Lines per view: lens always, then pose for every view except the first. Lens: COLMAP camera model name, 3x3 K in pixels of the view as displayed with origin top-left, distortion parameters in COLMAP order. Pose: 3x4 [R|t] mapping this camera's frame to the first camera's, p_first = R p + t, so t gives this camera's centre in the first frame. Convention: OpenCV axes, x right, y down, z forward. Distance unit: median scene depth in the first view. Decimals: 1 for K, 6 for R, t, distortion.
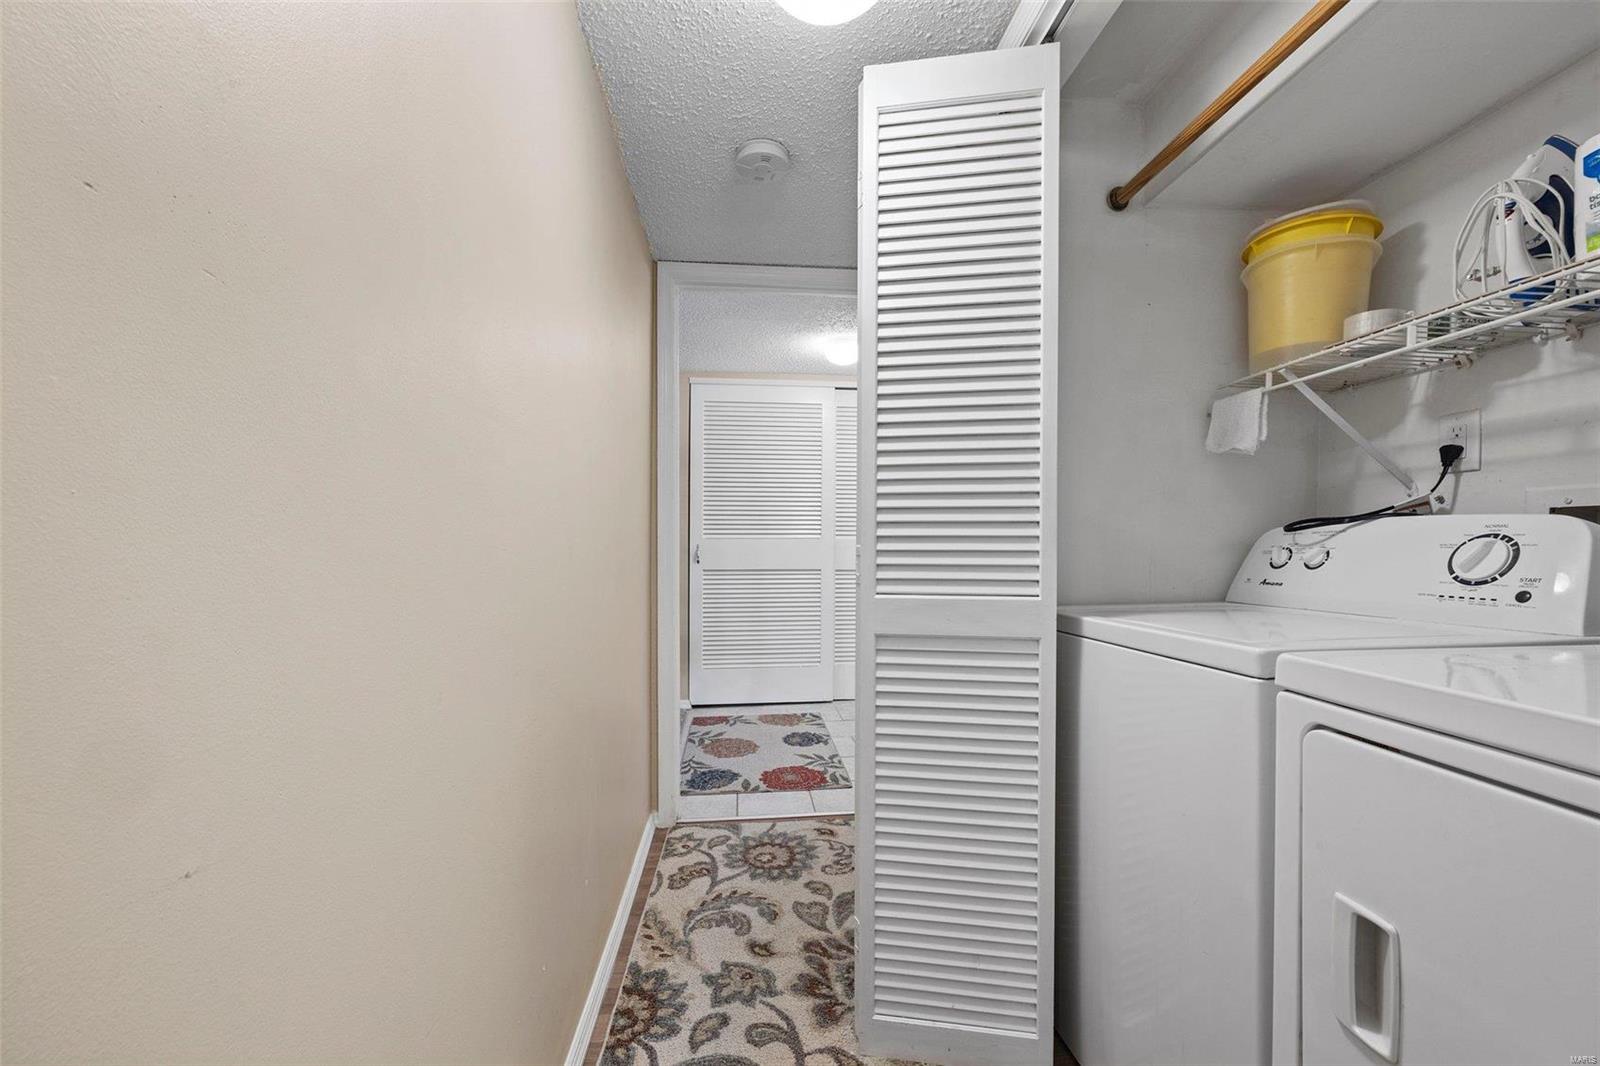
lens RADIAL K [[659.9, 0, 799.5], [0, 659.9, 535.5], [0, 0, 1]] dist [-0.000438, -0.000423]
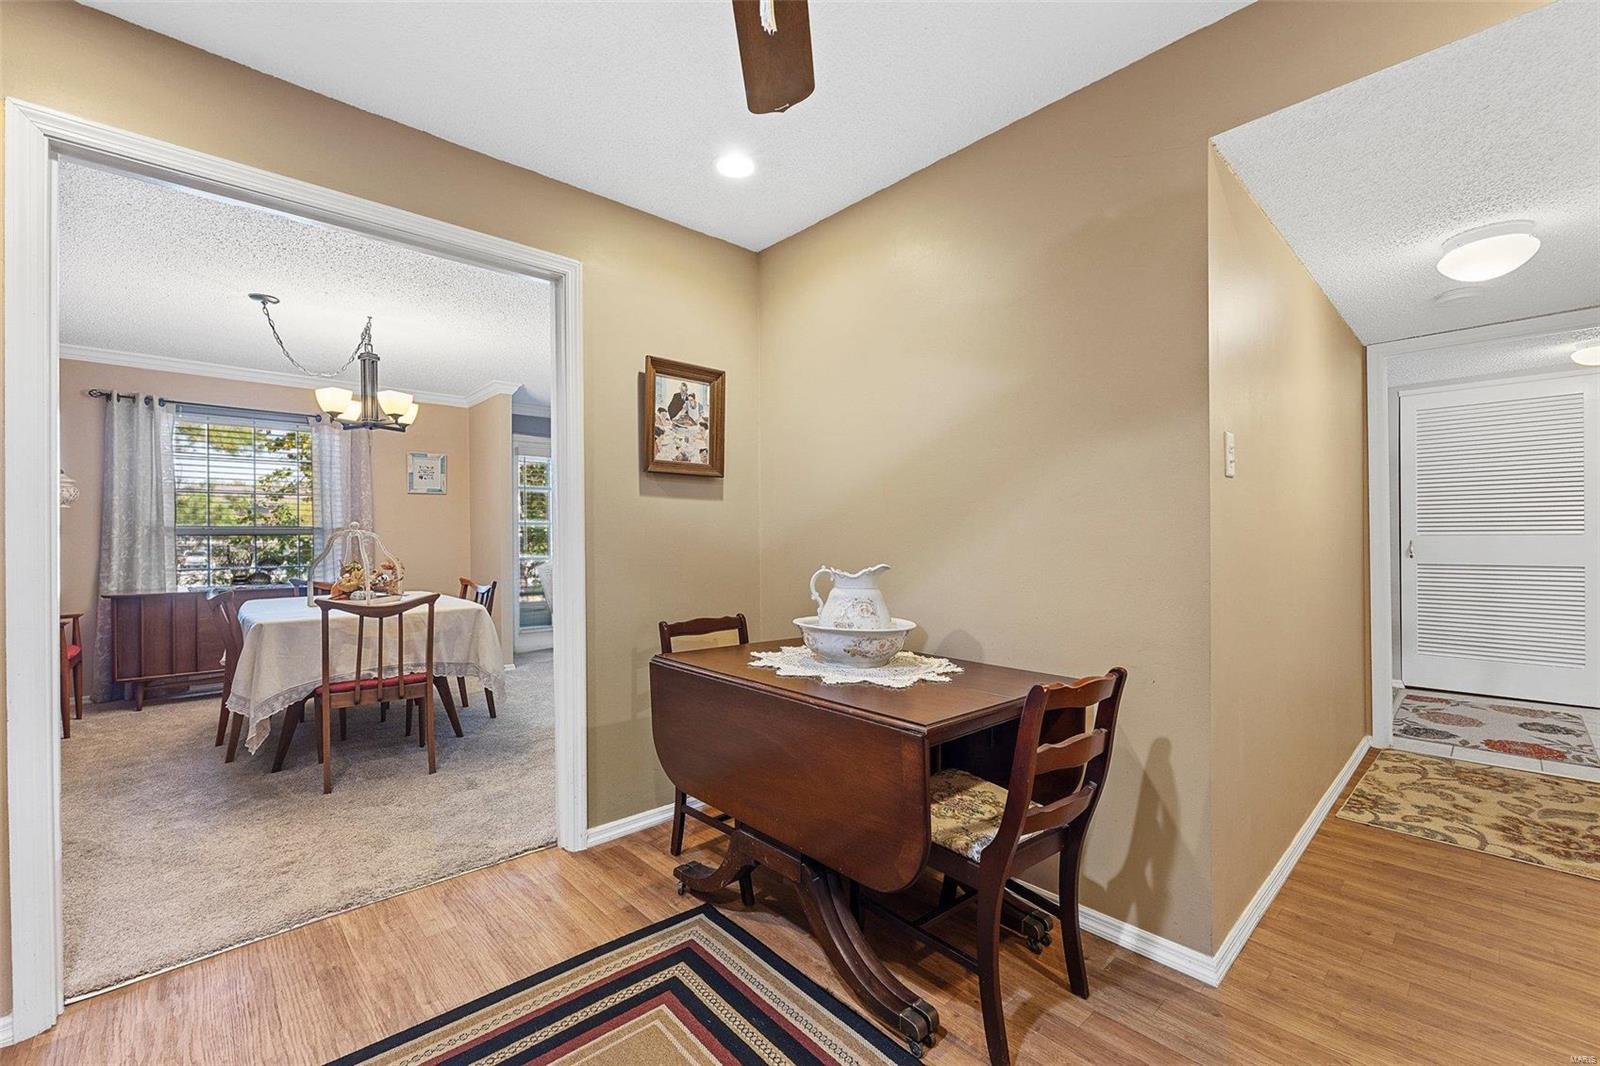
lens RADIAL K [[659.9, 0, 799.5], [0, 659.9, 535.5], [0, 0, 1]] dist [-0.000438, -0.000423]
pose [[0.616138, -0.006181, -0.787614, 0.177830], [0.021588, 0.999726, 0.009042, -0.060021], [0.787342, -0.022574, 0.616103, -1.016260]]
